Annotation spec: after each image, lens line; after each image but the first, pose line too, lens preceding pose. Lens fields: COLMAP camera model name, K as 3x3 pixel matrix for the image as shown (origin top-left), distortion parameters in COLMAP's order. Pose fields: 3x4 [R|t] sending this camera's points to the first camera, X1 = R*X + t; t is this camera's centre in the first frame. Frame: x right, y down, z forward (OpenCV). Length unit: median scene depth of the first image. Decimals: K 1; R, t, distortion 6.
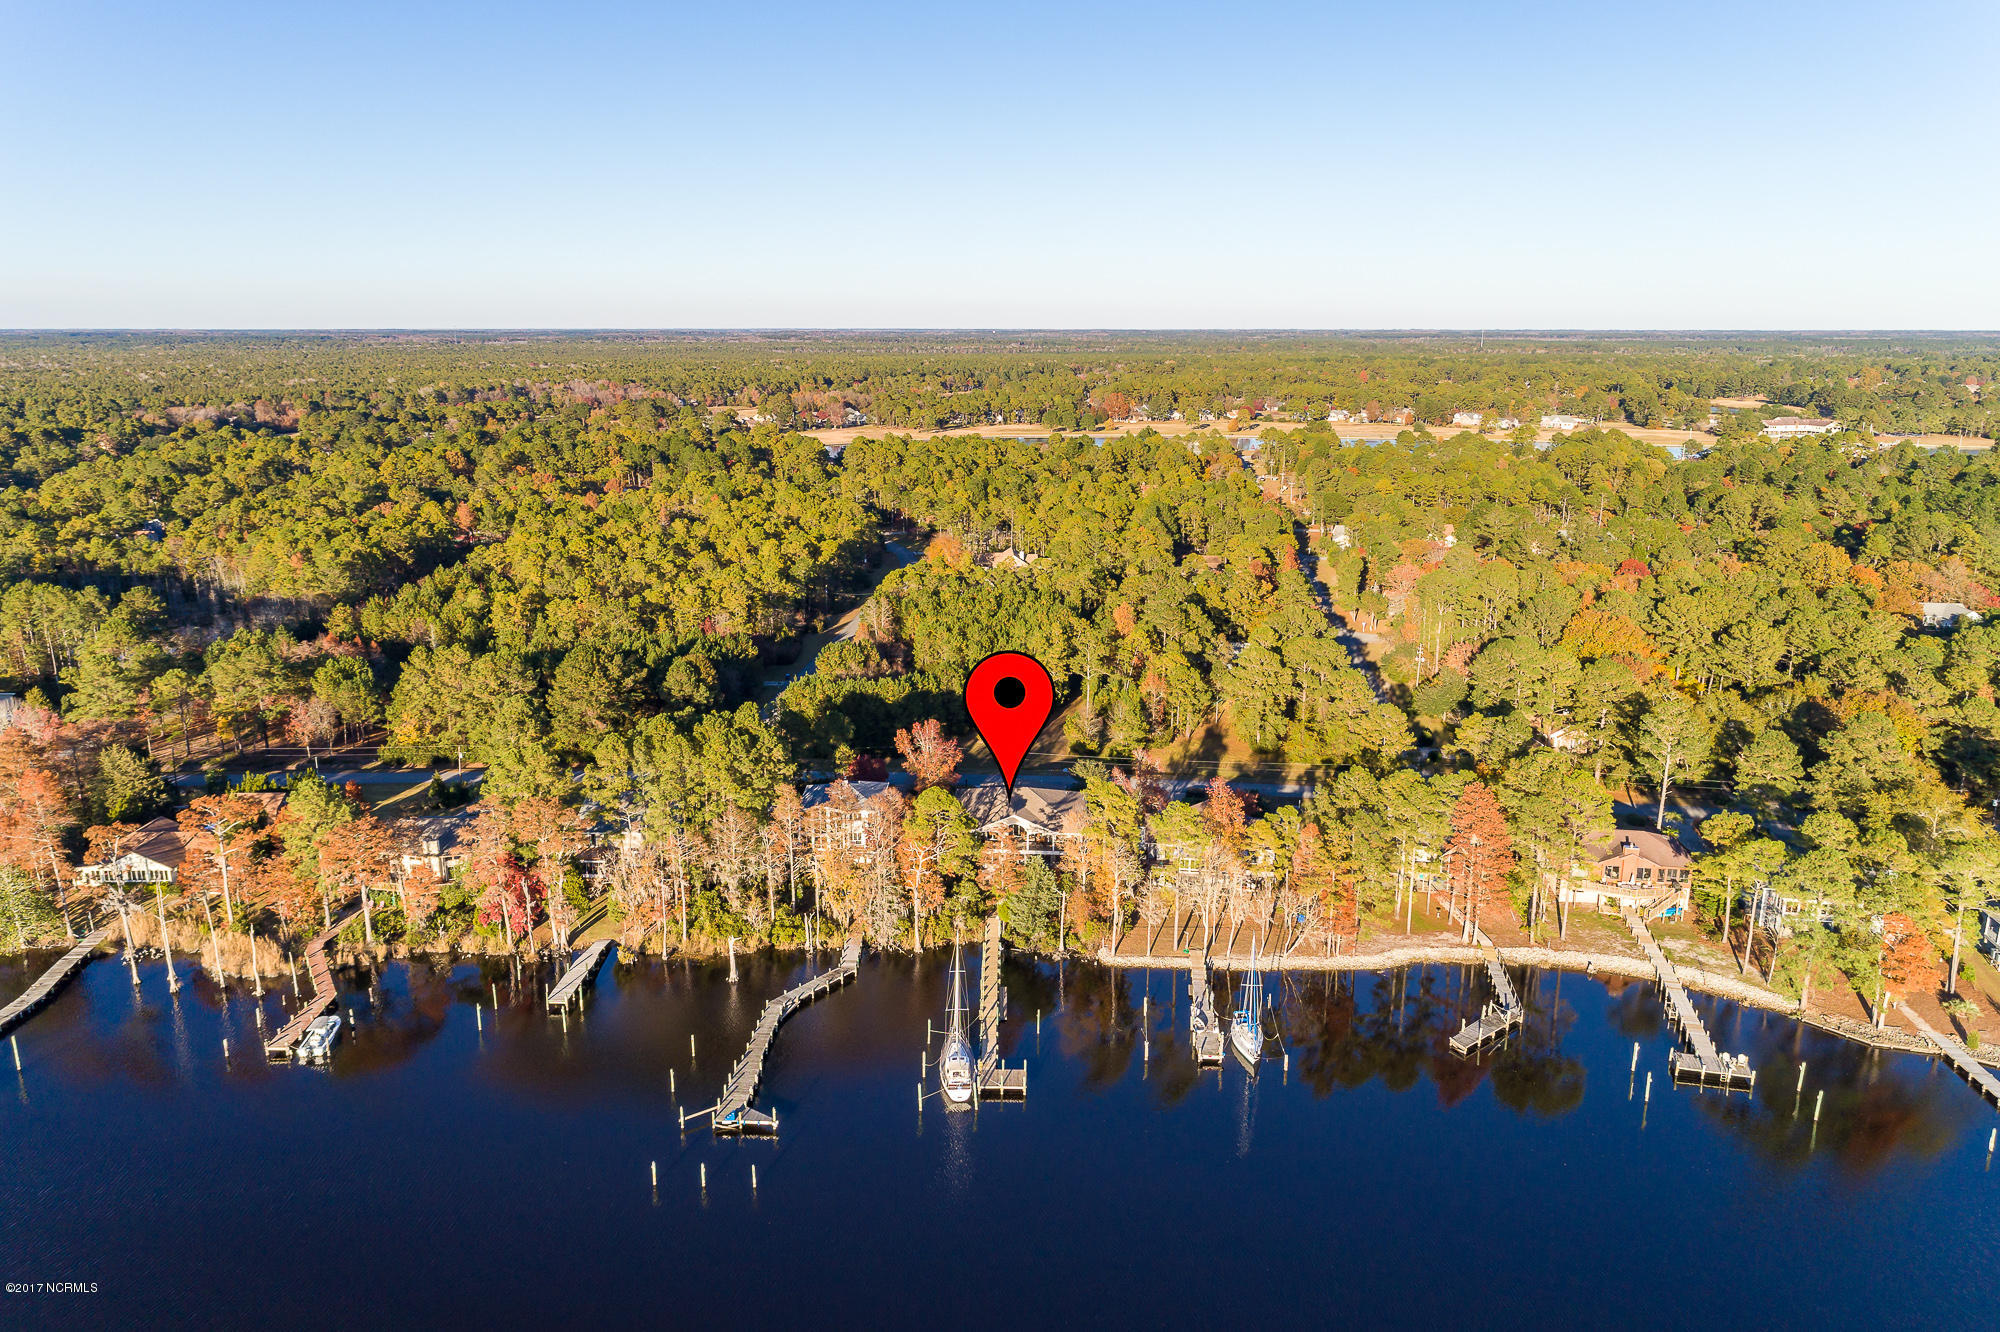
lens RADIAL K [[1381.7, 0, 999.6], [0, 1381.7, 687.3], [0, 0, 1]] dist [0.001978, 0.005460]
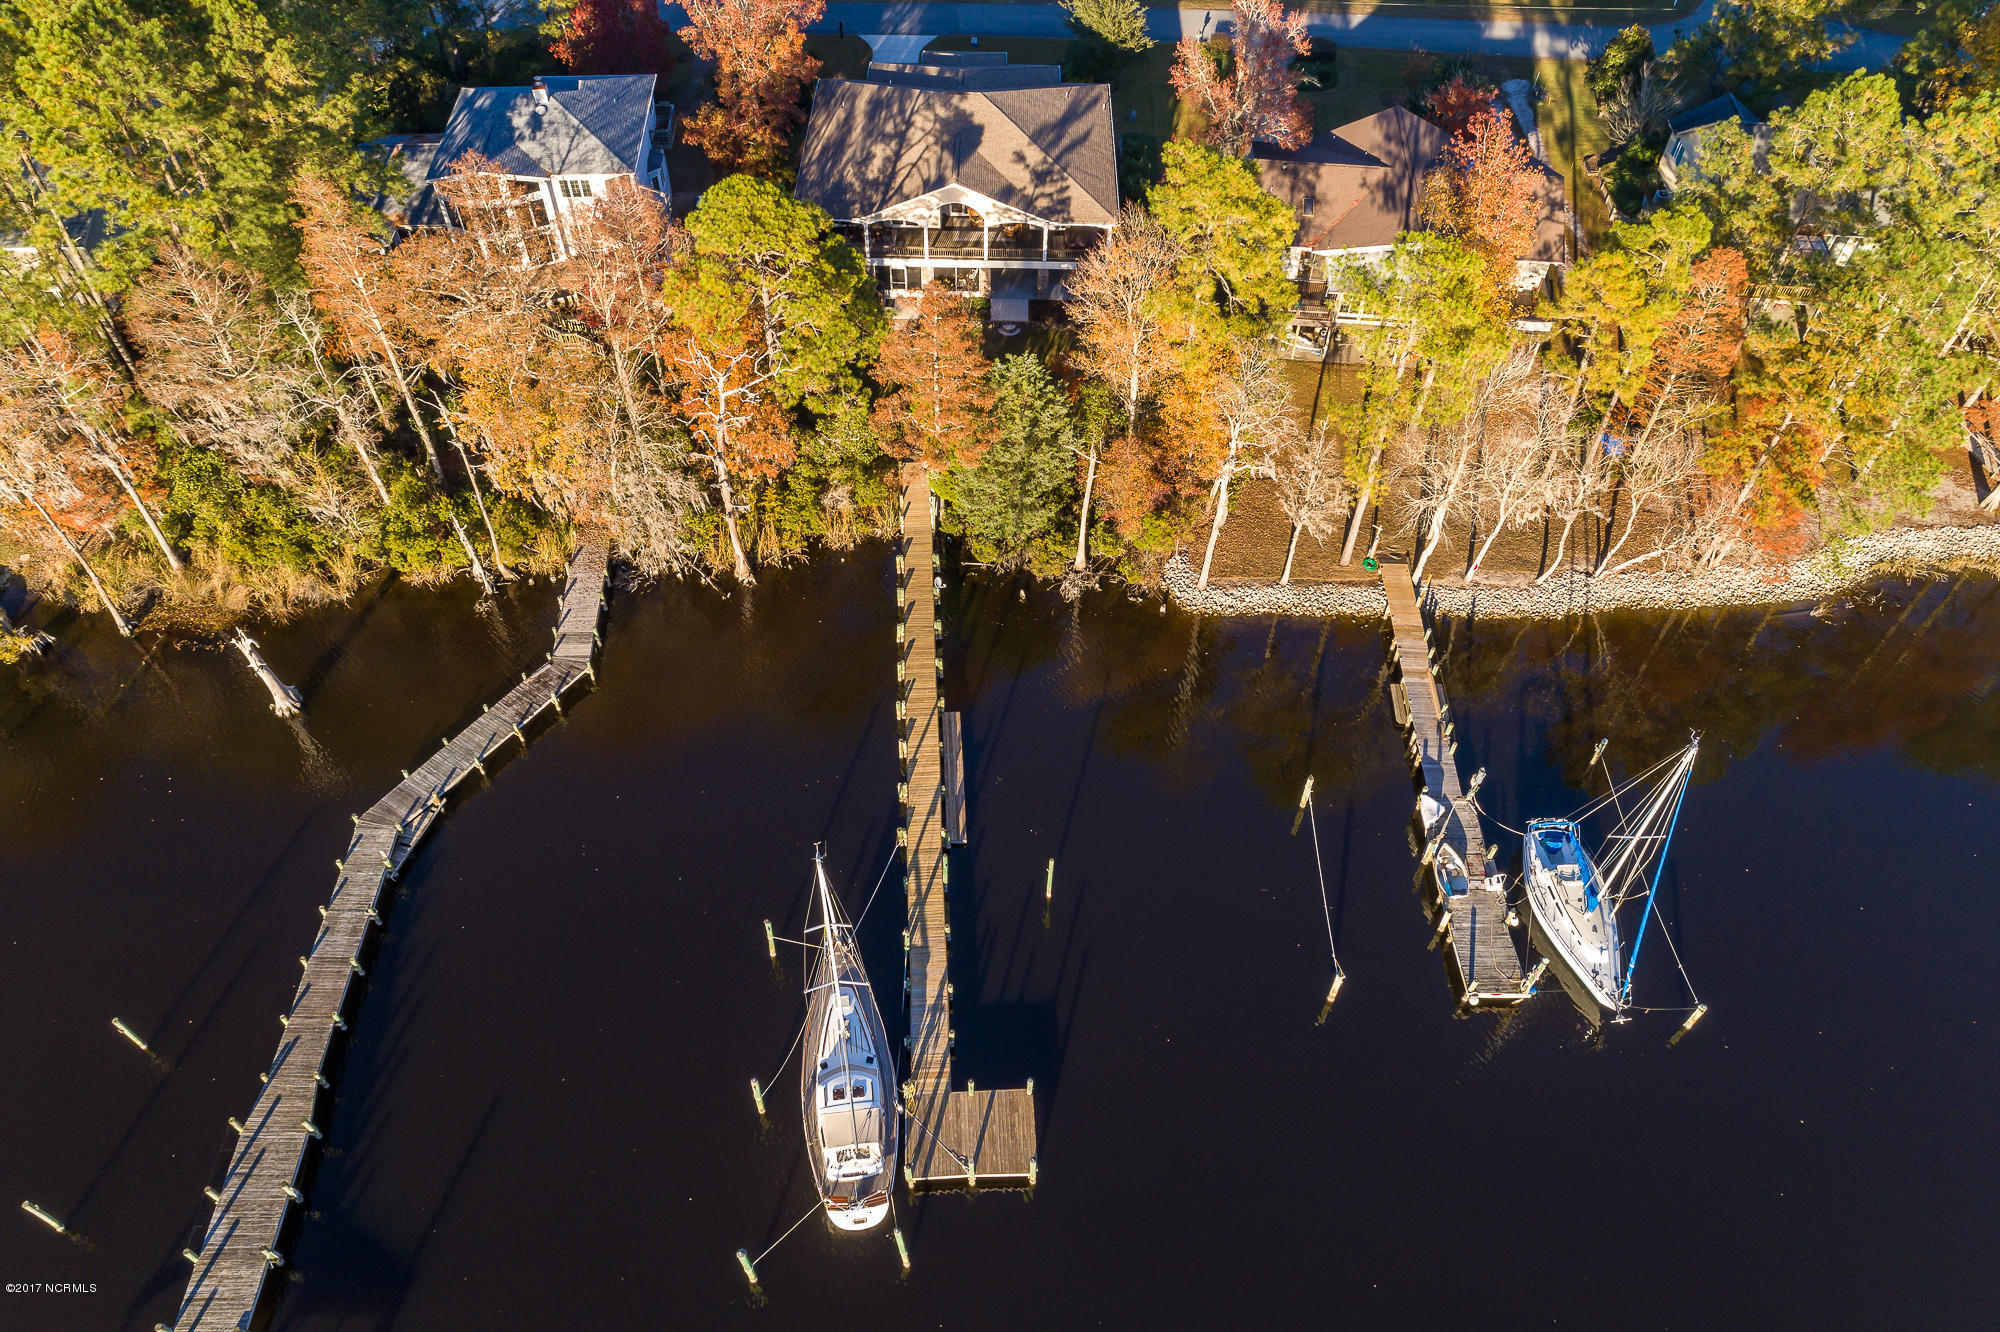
lens RADIAL K [[1381.7, 0, 999.6], [0, 1381.7, 687.3], [0, 0, 1]] dist [0.001978, 0.005460]
pose [[0.997970, -0.040374, 0.049258, -0.003186], [0.004829, 0.819146, 0.573565, -0.024759], [-0.063506, -0.572162, 0.817678, 0.635659]]
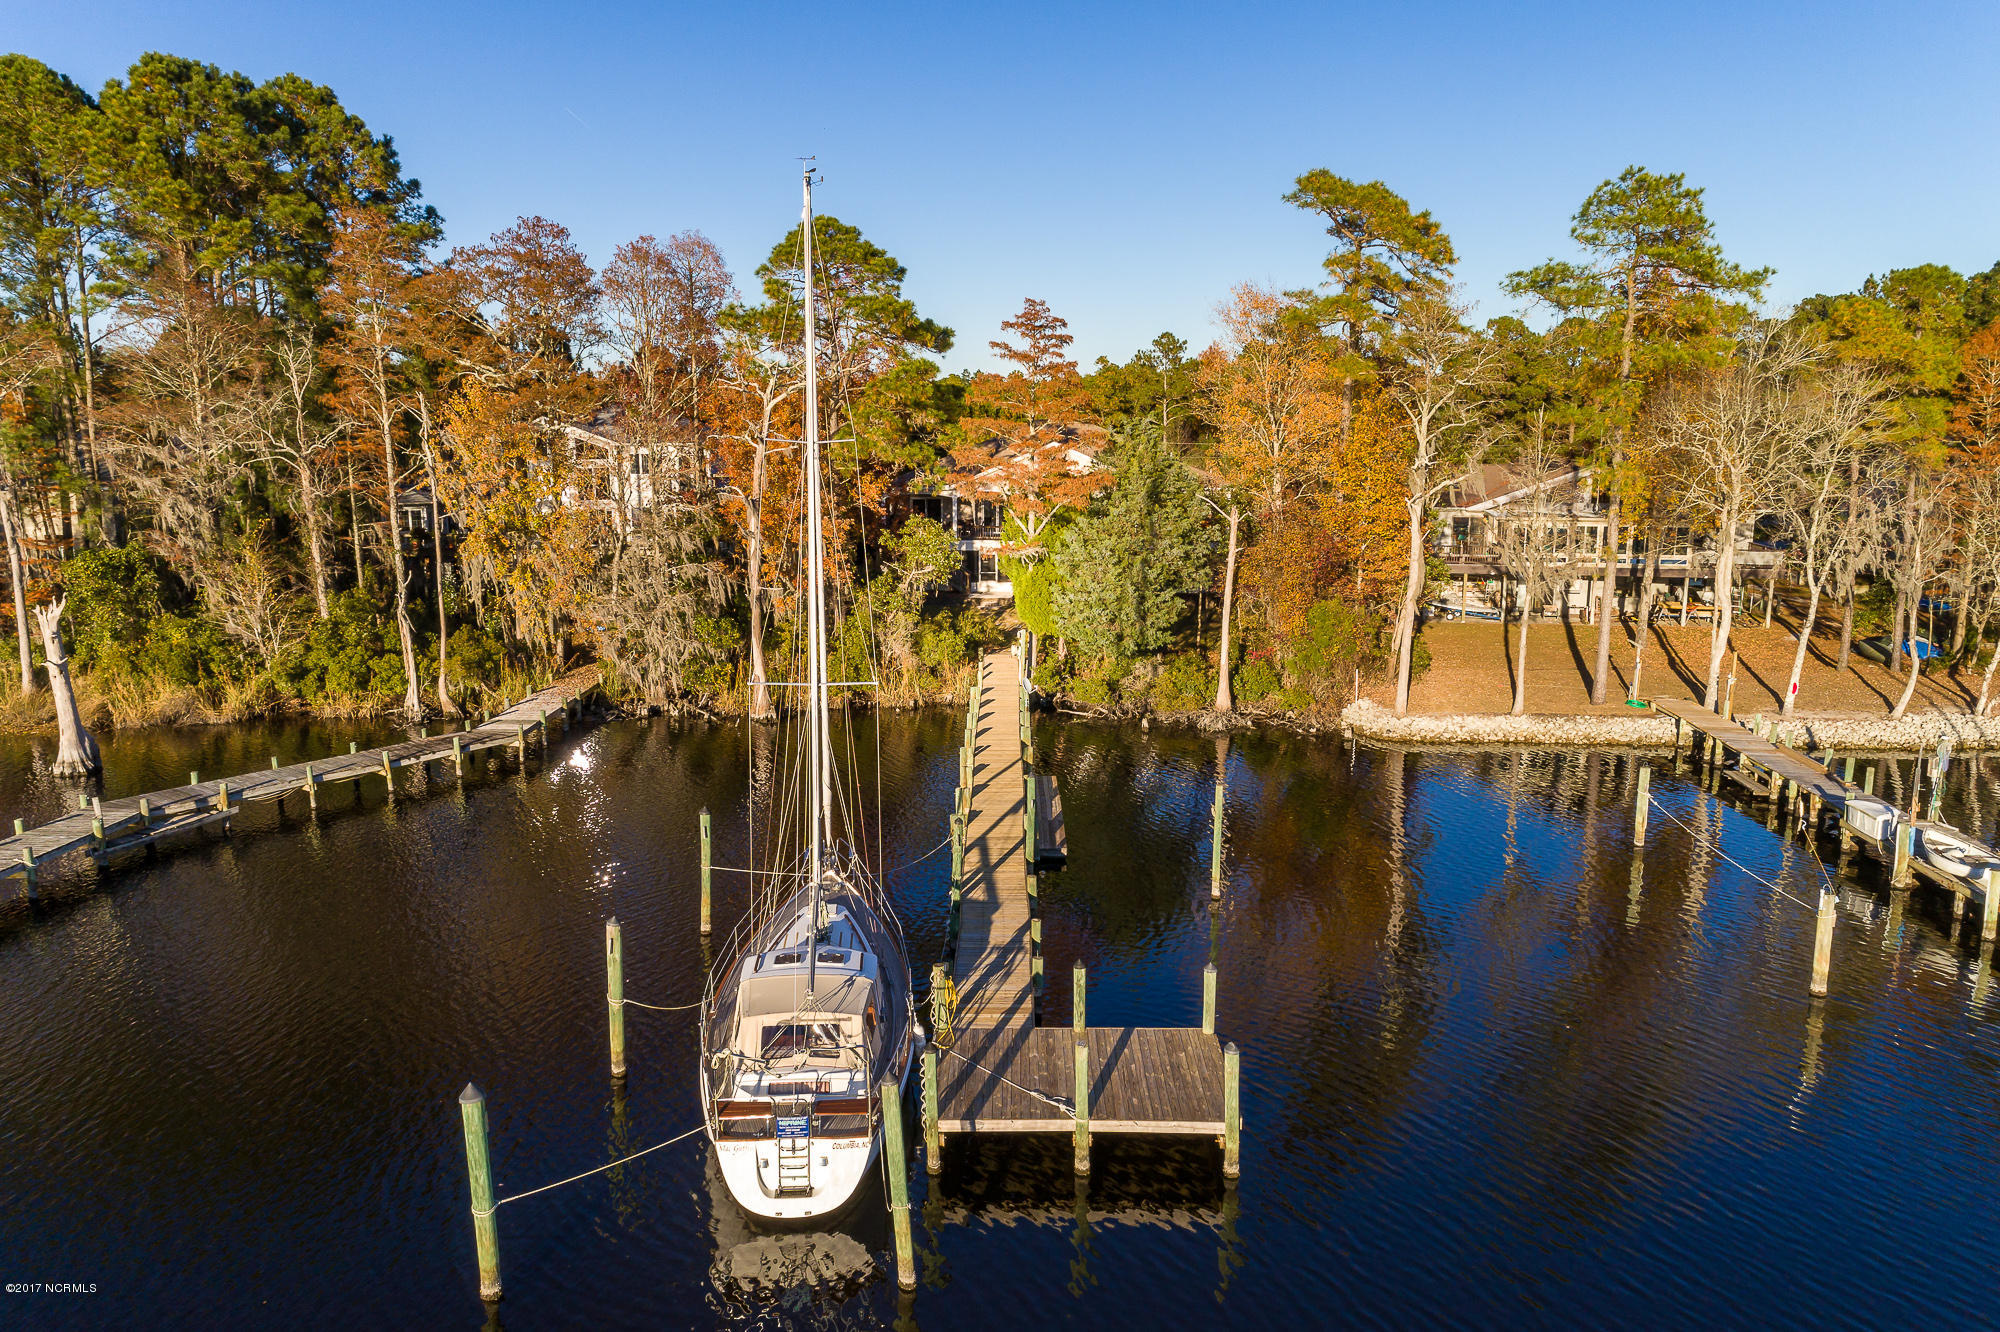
lens RADIAL K [[1381.7, 0, 999.6], [0, 1381.7, 687.3], [0, 0, 1]] dist [0.001978, 0.005460]
pose [[0.999986, 0.004534, 0.002853, -0.006681], [-0.004321, 0.997507, -0.070439, 0.207801], [-0.003165, 0.070425, 0.997512, 0.696636]]
